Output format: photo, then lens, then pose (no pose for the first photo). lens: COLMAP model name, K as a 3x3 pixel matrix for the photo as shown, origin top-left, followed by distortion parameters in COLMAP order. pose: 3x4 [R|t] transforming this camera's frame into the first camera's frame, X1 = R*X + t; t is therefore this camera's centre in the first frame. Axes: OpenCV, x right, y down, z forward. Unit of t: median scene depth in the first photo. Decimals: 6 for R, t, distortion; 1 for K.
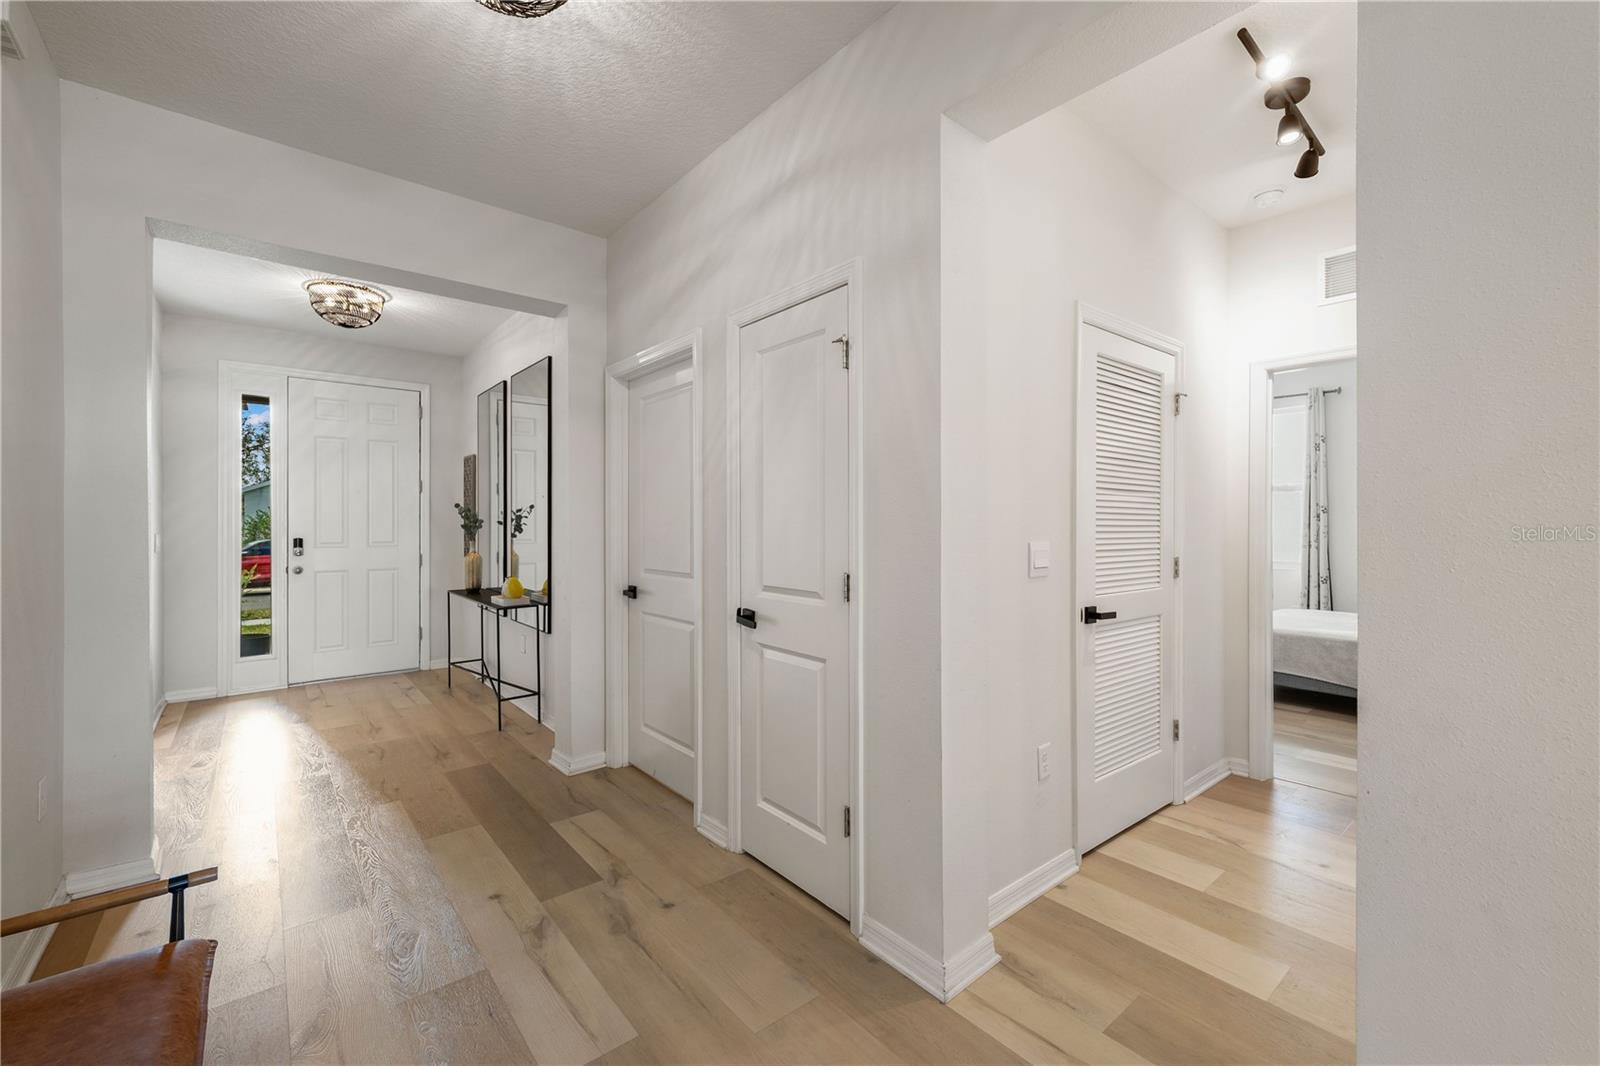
lens RADIAL K [[669.8, 0, 801.0], [0, 669.8, 524.1], [0, 0, 1]] dist [-0.012668, 0.000974]
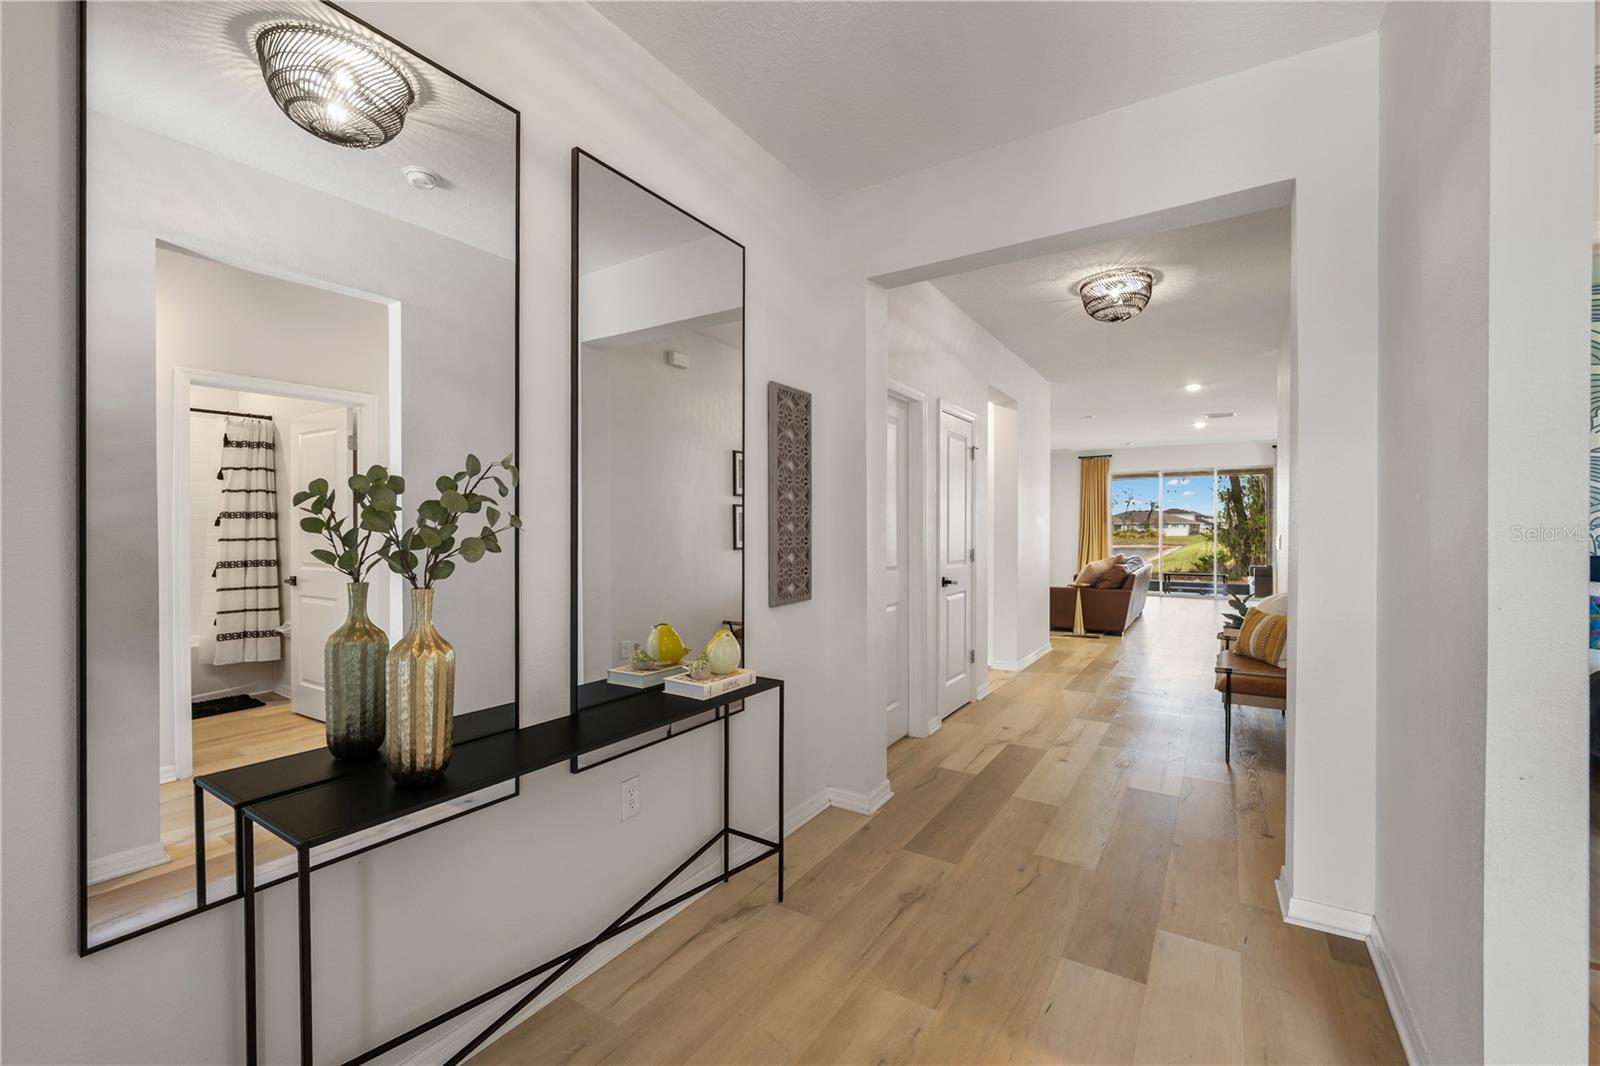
lens RADIAL K [[669.8, 0, 803.8], [0, 669.8, 531.6], [0, 0, 1]] dist [-0.012668, 0.000974]
pose [[-0.314123, -0.005935, 0.949364, -1.652897], [0.001585, 0.999976, 0.006775, -0.002132], [-0.949381, 0.003633, -0.314106, 1.941800]]
